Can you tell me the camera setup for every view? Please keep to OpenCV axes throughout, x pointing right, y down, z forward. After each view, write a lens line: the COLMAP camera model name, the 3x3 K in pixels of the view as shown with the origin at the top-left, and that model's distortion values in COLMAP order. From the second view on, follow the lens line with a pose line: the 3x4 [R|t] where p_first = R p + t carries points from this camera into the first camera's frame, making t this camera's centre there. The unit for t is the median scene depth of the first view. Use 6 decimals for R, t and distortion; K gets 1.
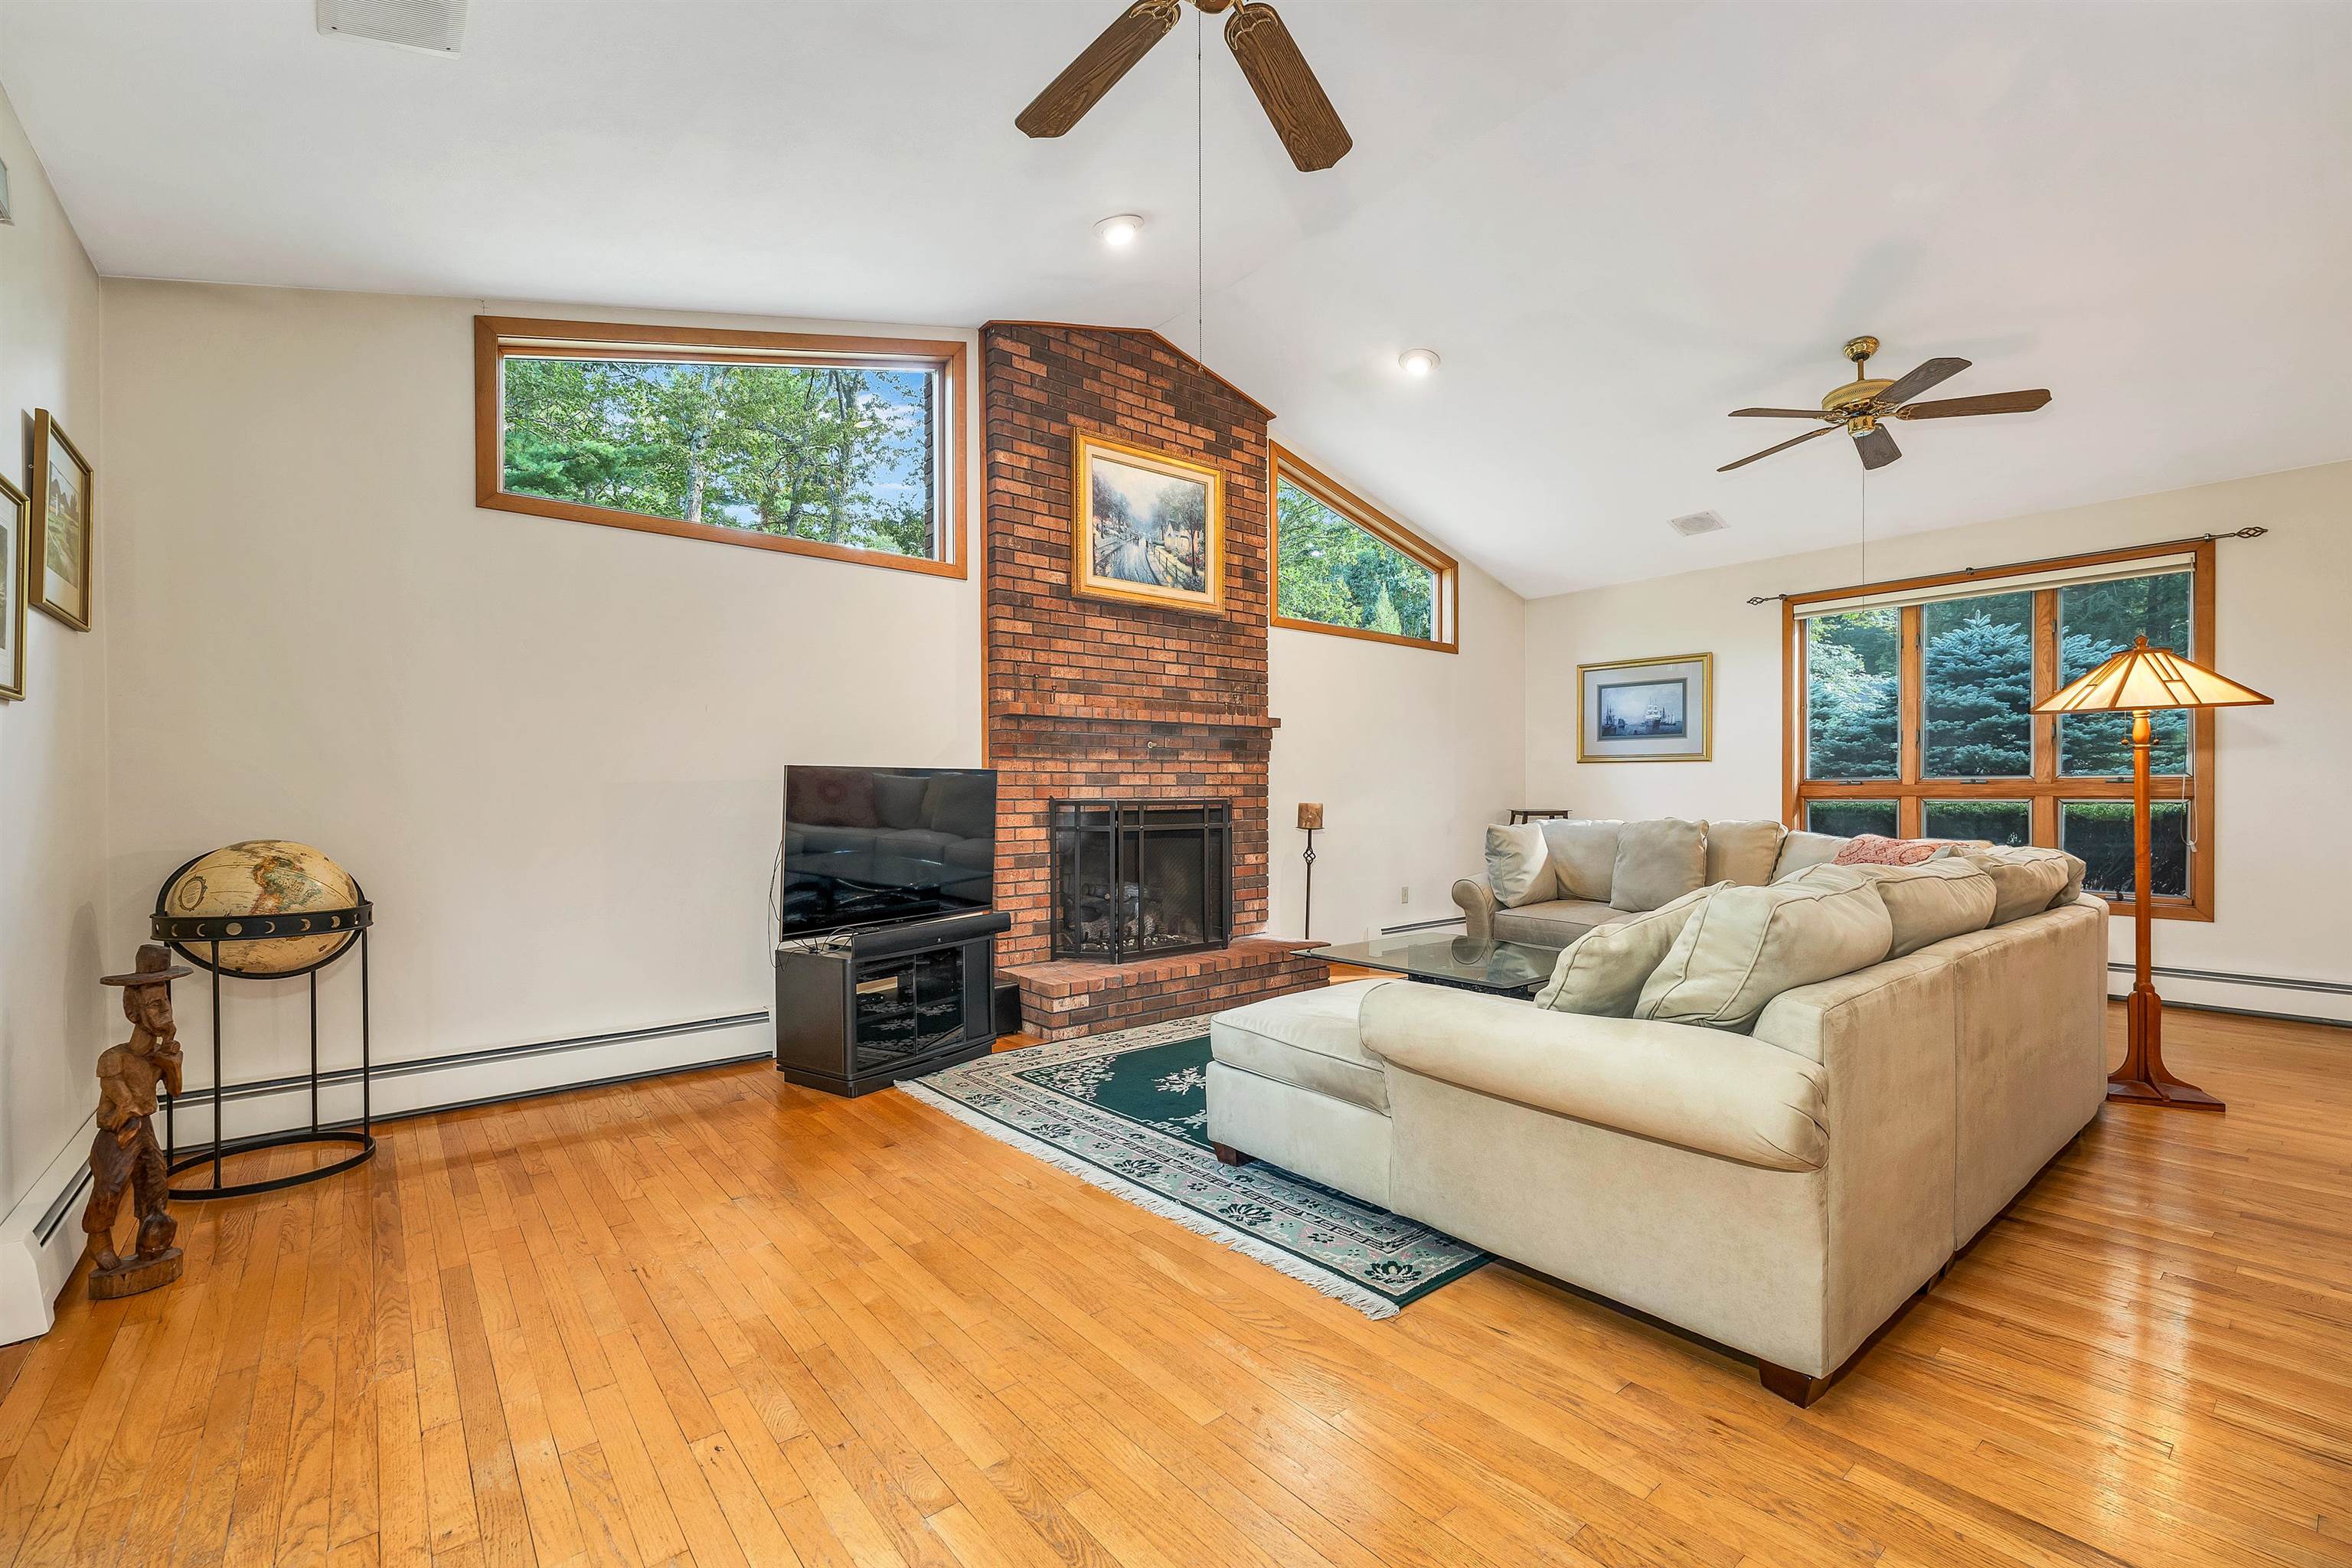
lens RADIAL K [[990.1, 0, 1174.9], [0, 990.1, 807.8], [0, 0, 1]] dist [-0.000009, 0.000055]
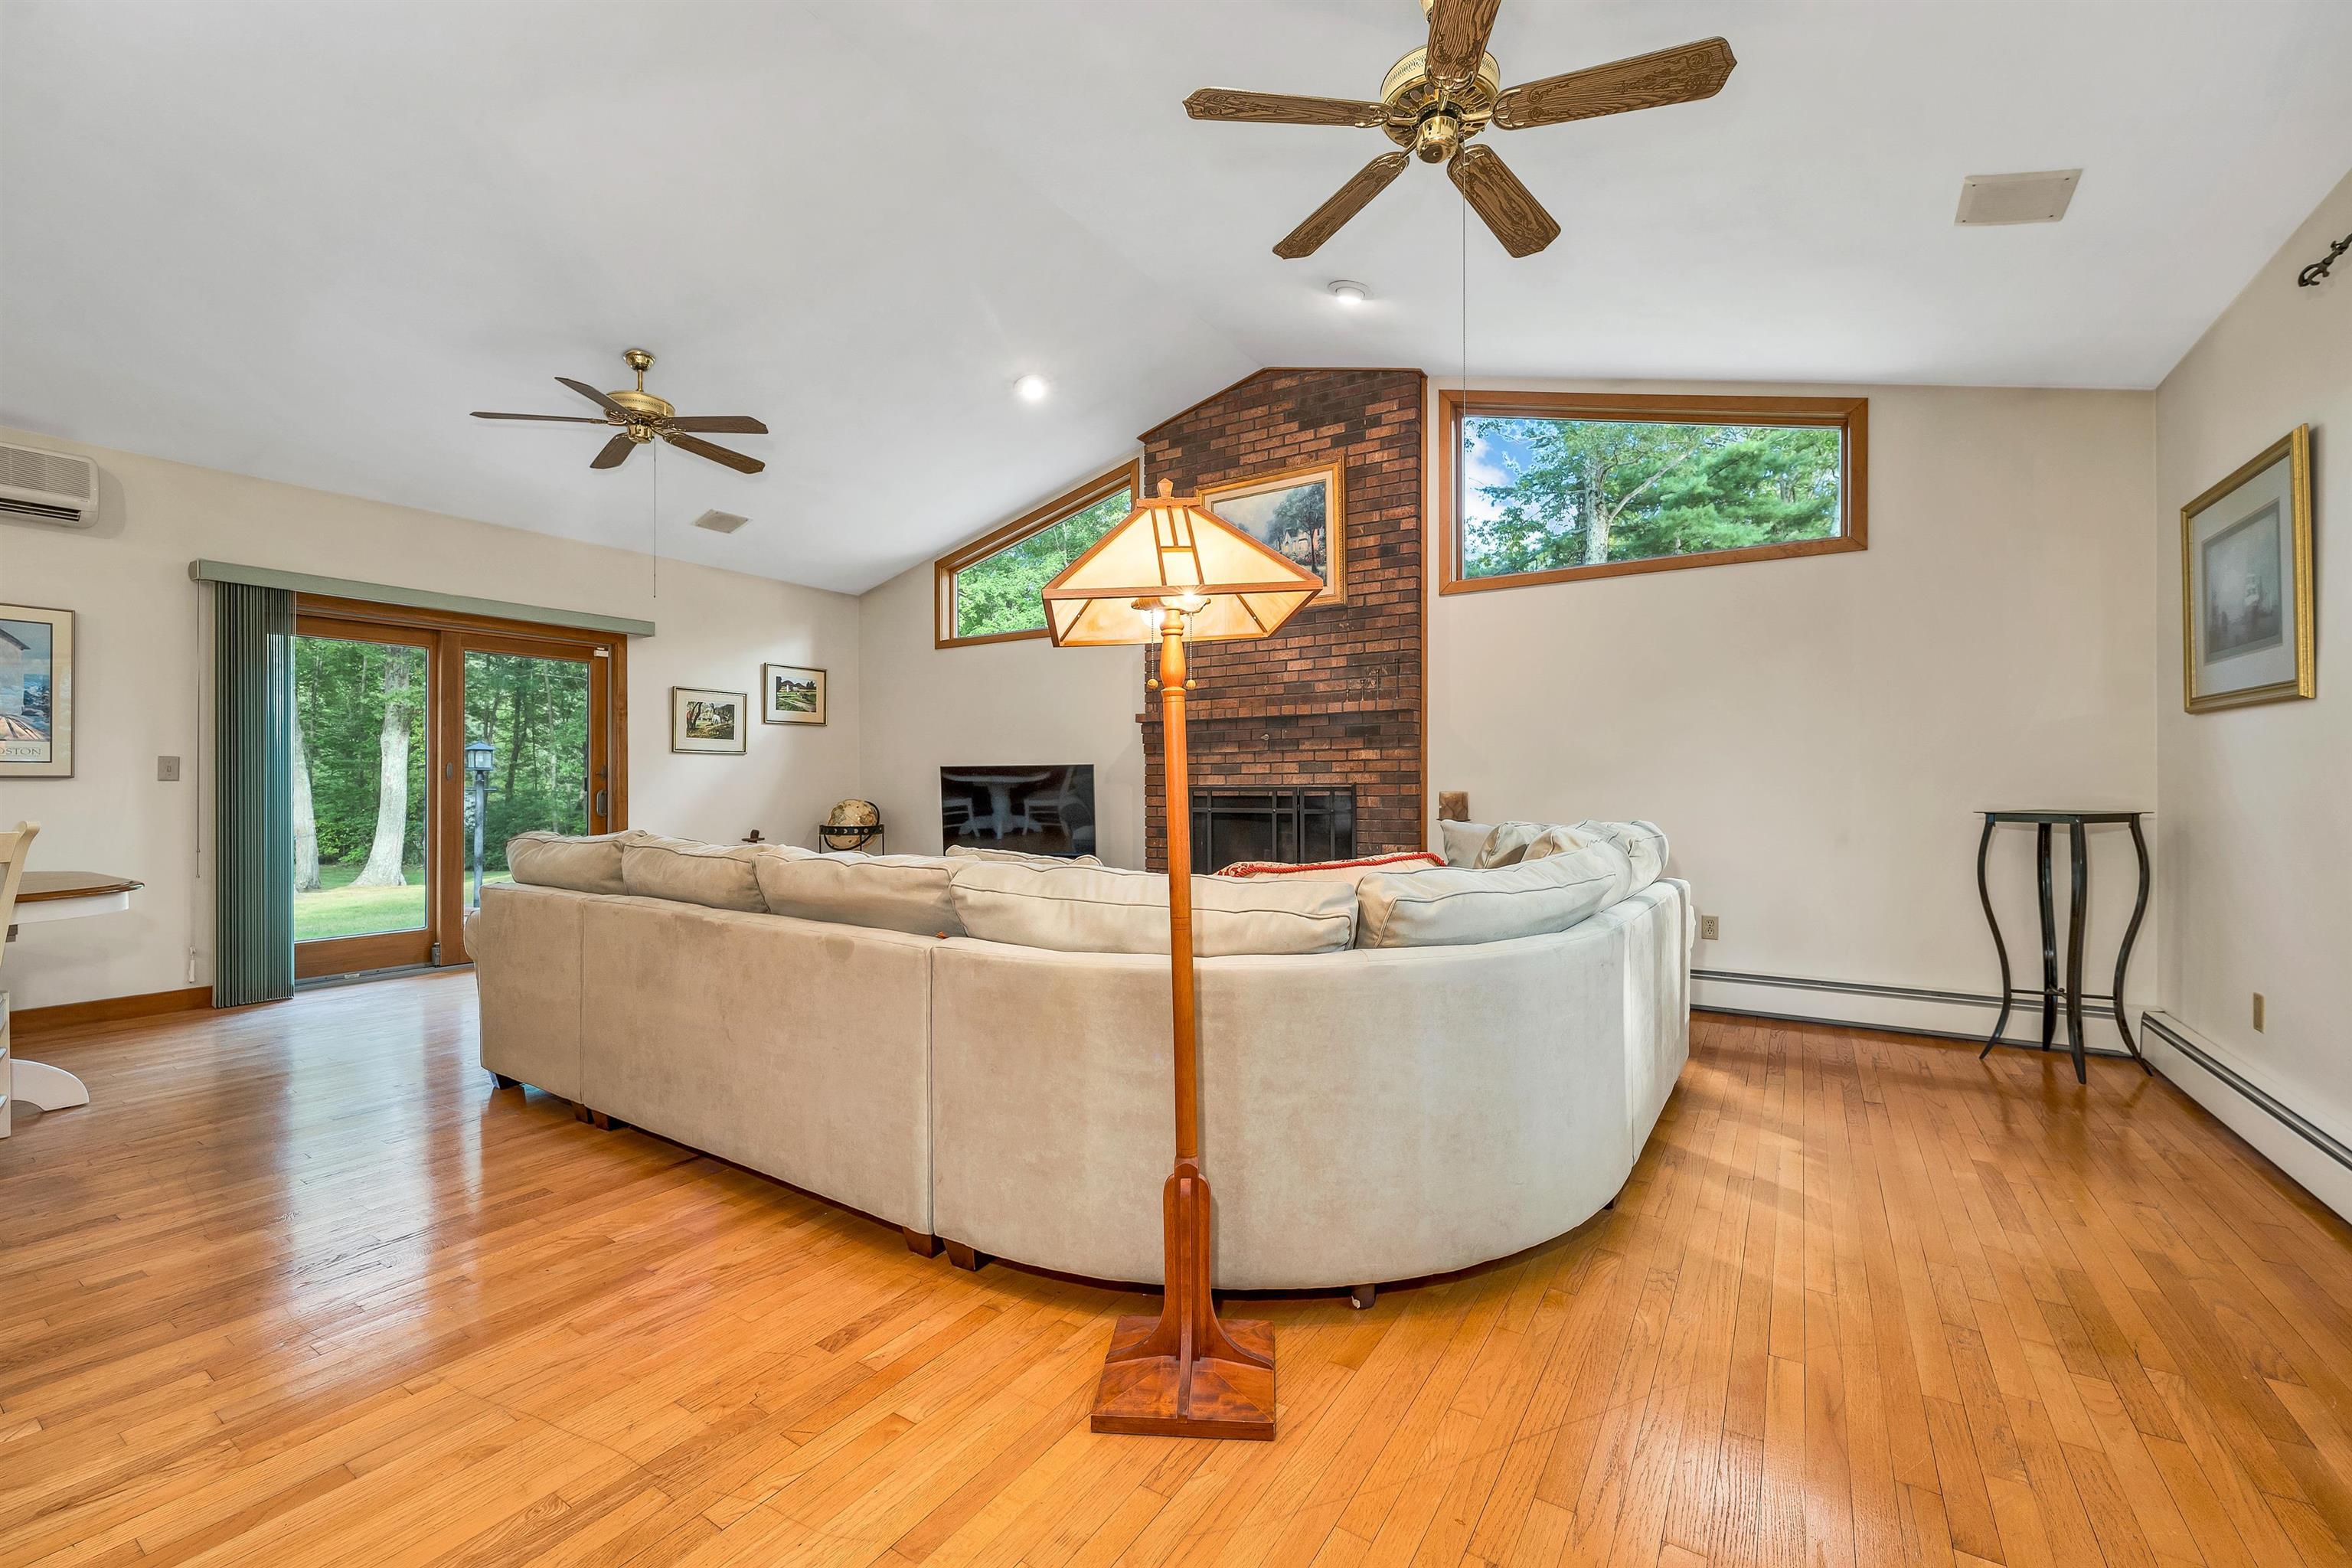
lens RADIAL K [[962.4, 0, 1177.4], [0, 962.4, 789.4], [0, 0, 1]] dist [0.000032, -0.000015]
pose [[0.308524, 0.007625, -0.951186, 0.940160], [-0.011309, 0.999927, 0.004347, -0.008027], [0.951149, 0.009416, 0.308587, 0.547500]]
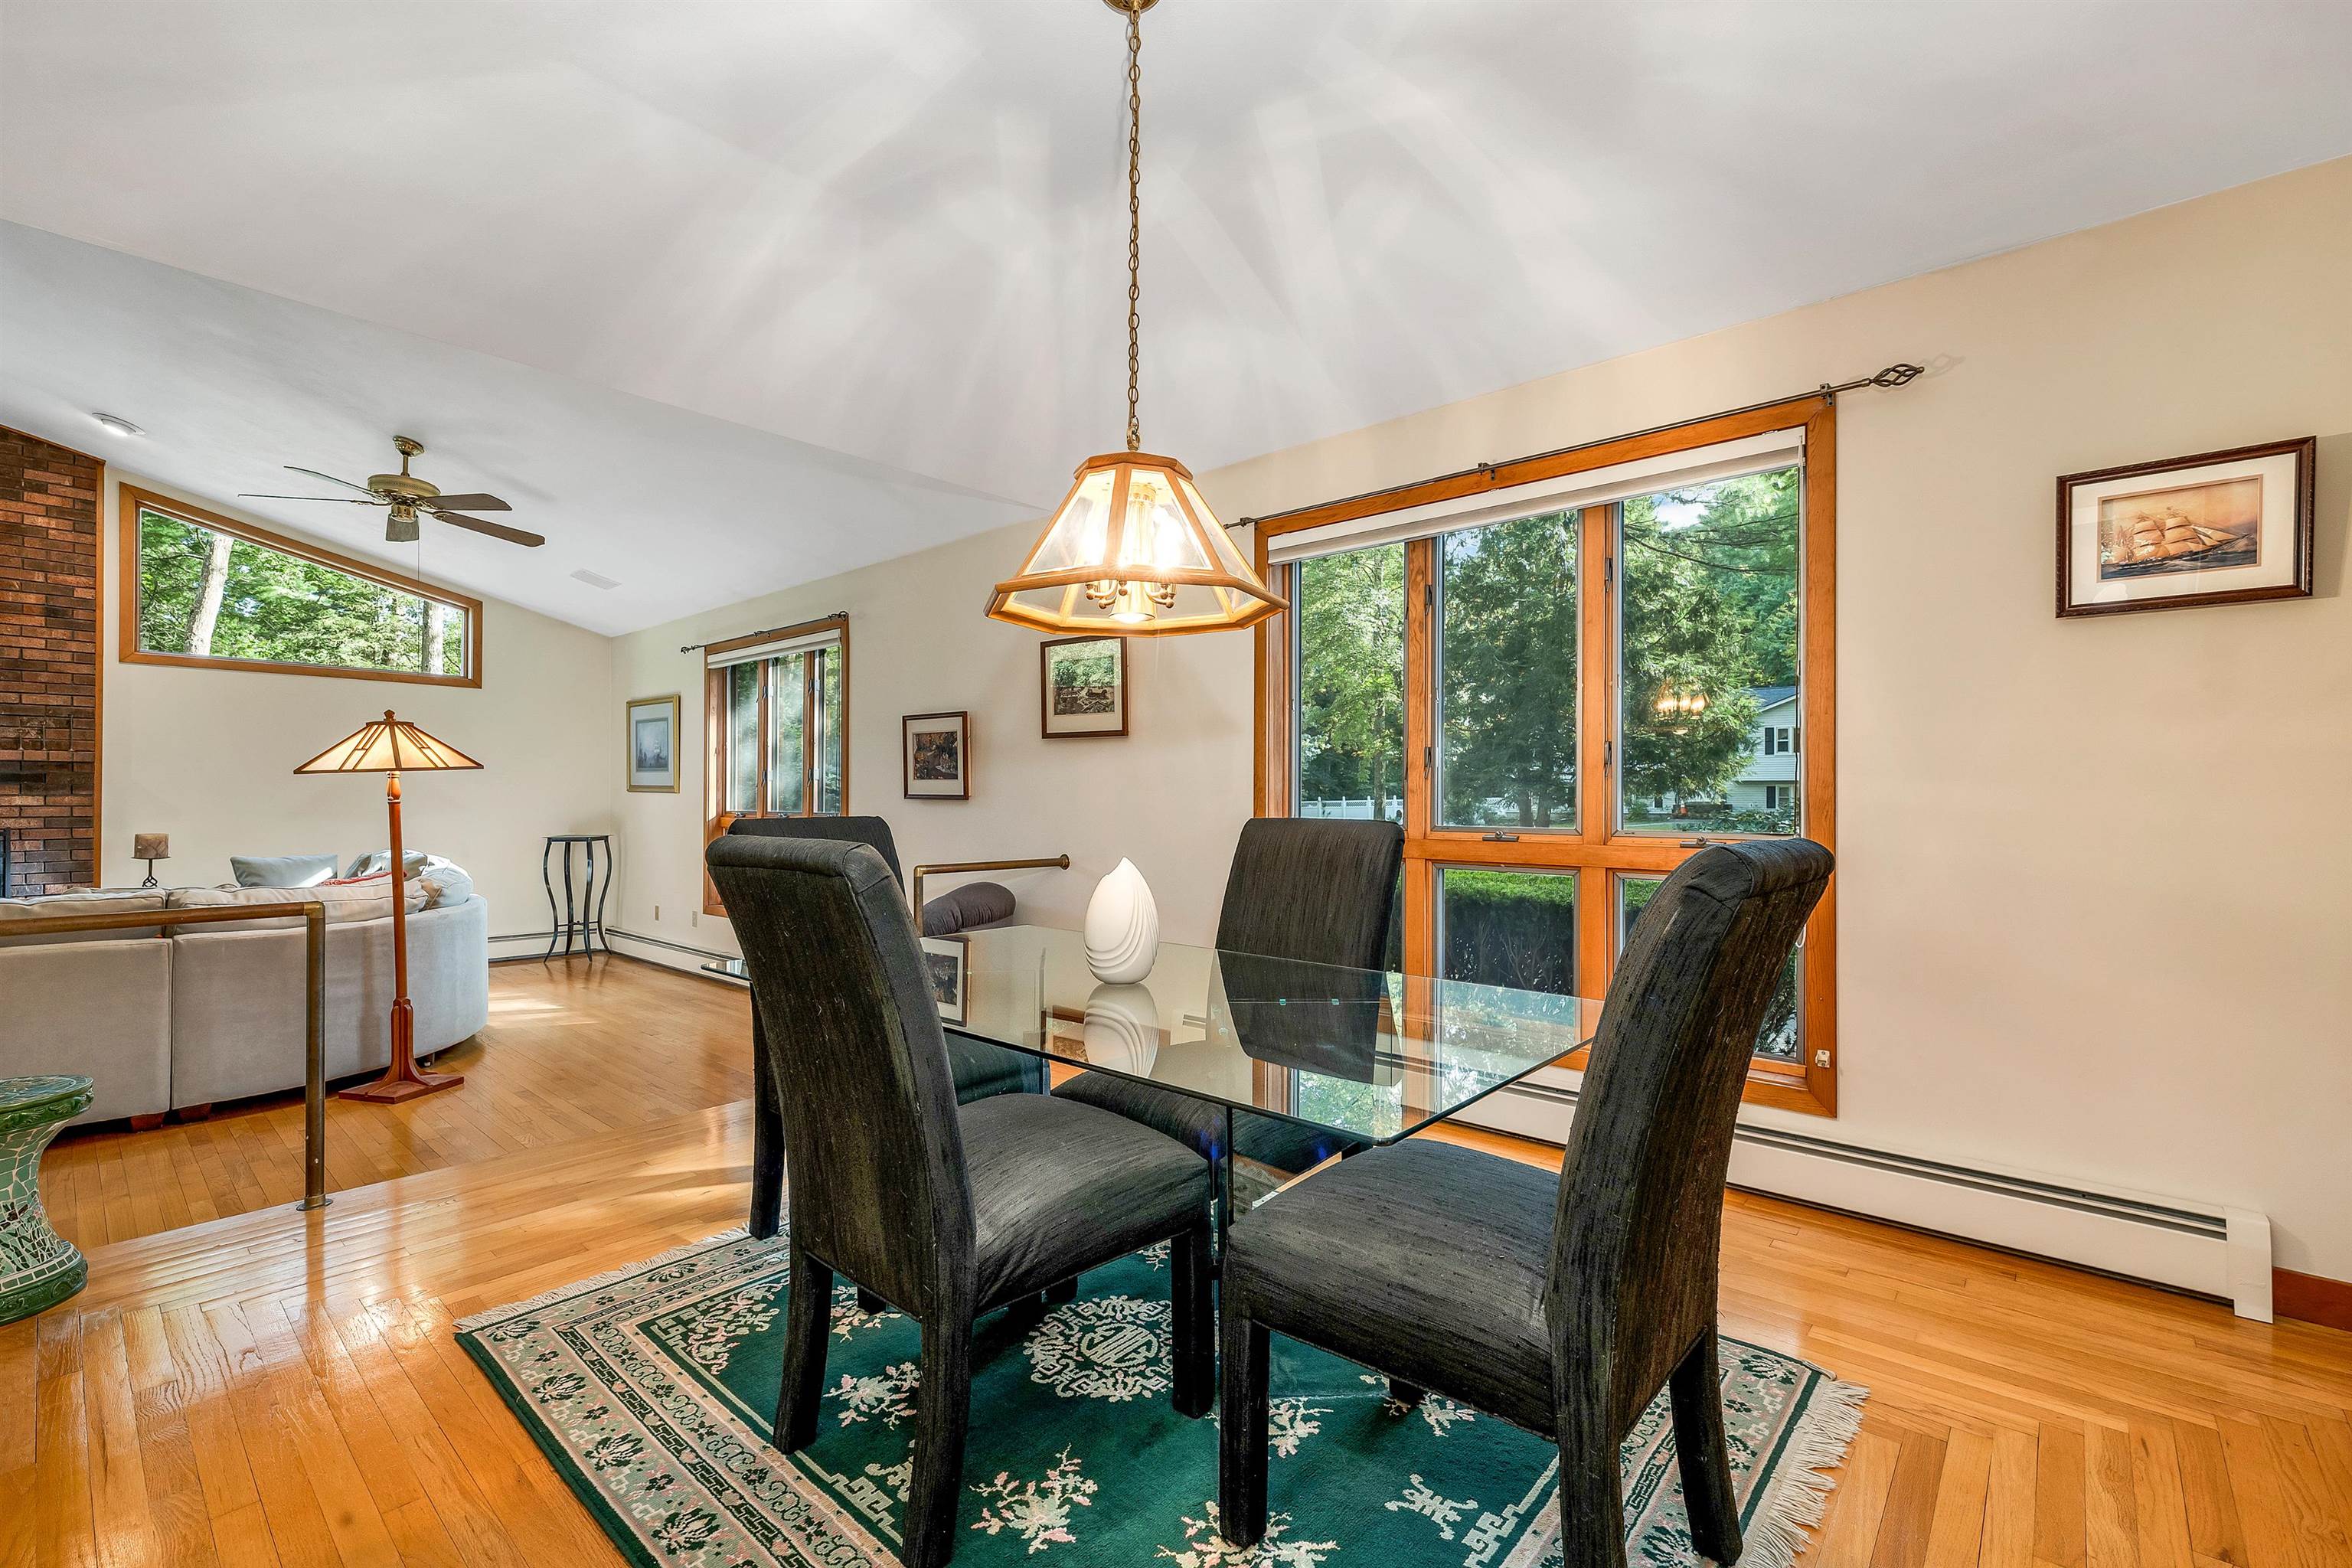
lens RADIAL K [[1003.9, 0, 1179.3], [0, 1003.9, 796.2], [0, 0, 1]] dist [0.000643, -0.000215]
pose [[0.987594, 0.006762, 0.156880, 1.118807], [-0.004406, 0.999872, -0.015363, -0.035388], [-0.156964, 0.014482, 0.987498, -0.224941]]
